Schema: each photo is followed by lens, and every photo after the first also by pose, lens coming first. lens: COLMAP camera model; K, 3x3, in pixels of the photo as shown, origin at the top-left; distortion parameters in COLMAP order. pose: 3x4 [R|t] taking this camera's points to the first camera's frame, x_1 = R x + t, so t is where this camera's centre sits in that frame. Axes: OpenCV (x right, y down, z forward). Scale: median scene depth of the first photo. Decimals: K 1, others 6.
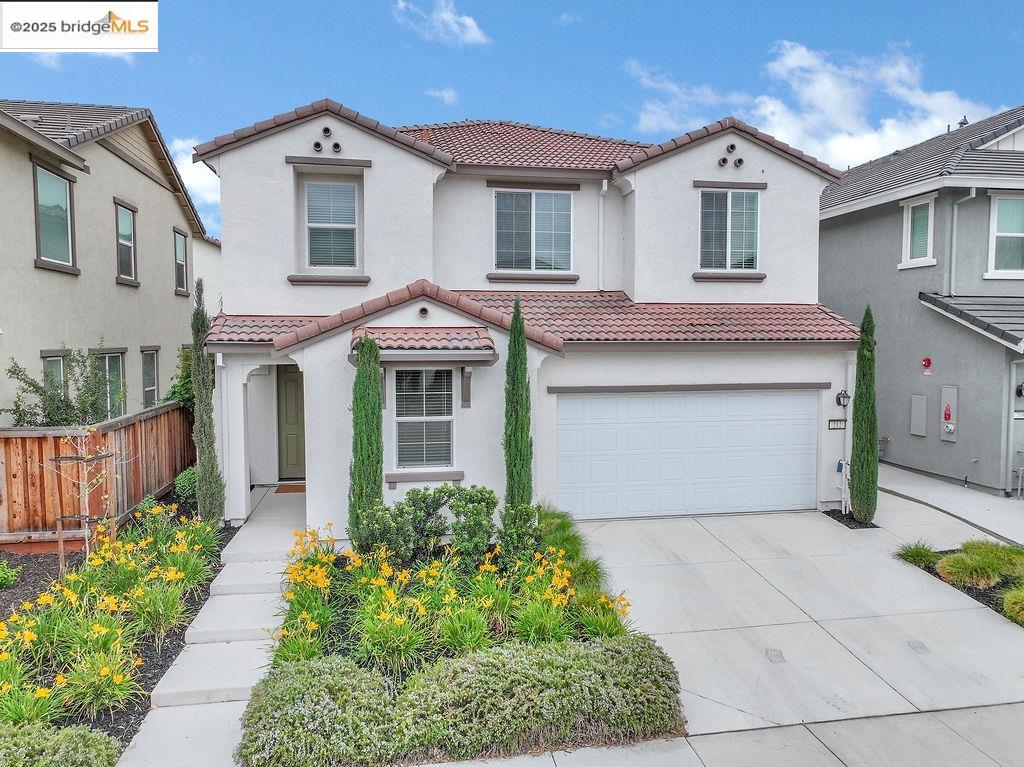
lens RADIAL K [[716.0, 0, 512.0], [0, 716.0, 383.5], [0, 0, 1]] dist [0.003766, 0.008781]
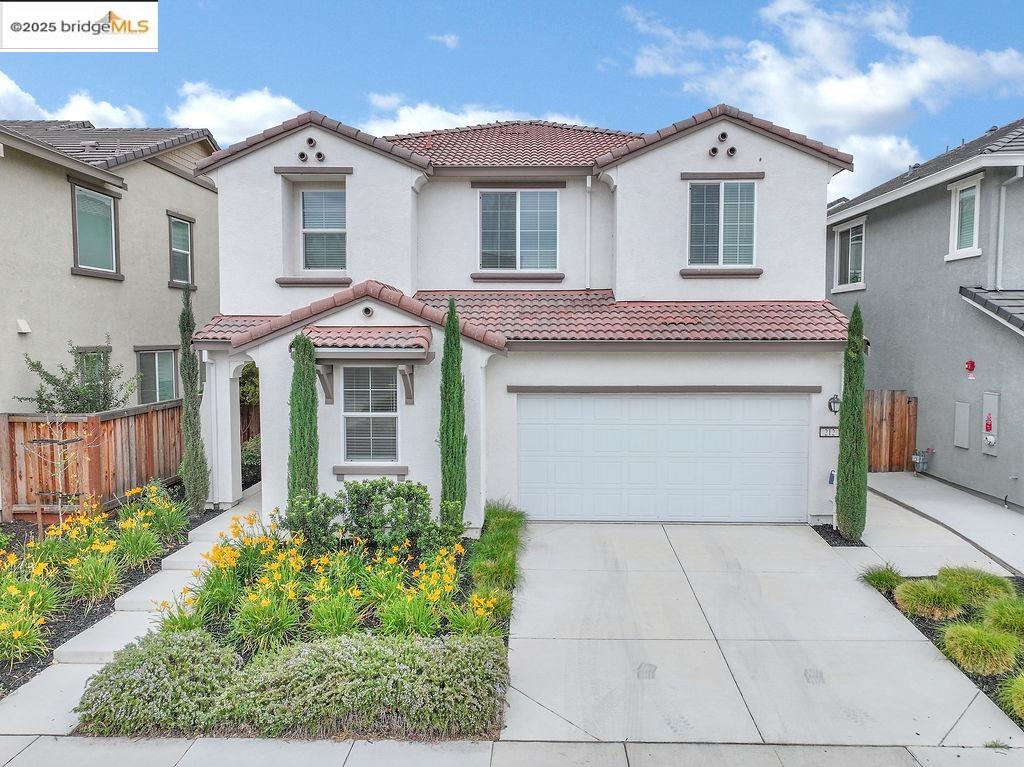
lens RADIAL K [[716.0, 0, 512.0], [0, 716.0, 383.5], [0, 0, 1]] dist [0.003766, 0.008781]
pose [[0.979674, 0.015107, -0.200026, 0.242126], [-0.014878, 0.999886, 0.002650, -0.001334], [0.200043, 0.000379, 0.979787, 0.019471]]
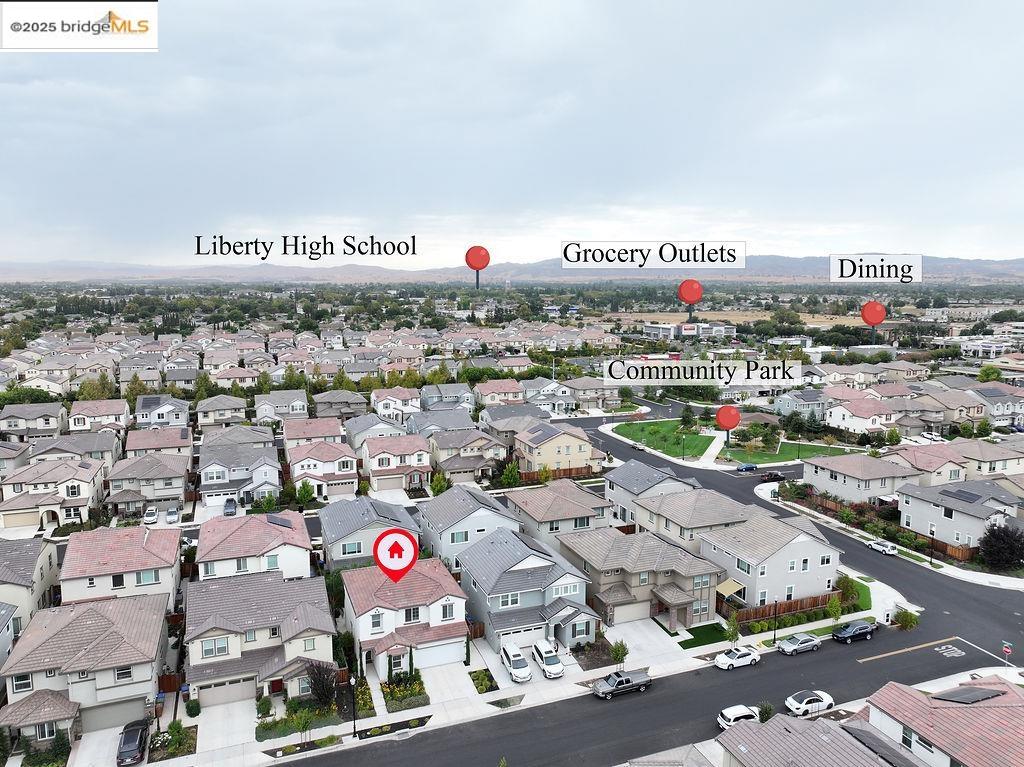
lens RADIAL K [[716.0, 0, 512.0], [0, 716.0, 383.5], [0, 0, 1]] dist [0.003766, 0.008781]
pose [[0.981981, -0.024363, 0.187403, -0.220385], [0.010217, 0.997049, 0.076085, -2.578056], [-0.188704, -0.072799, 0.979332, -4.741742]]
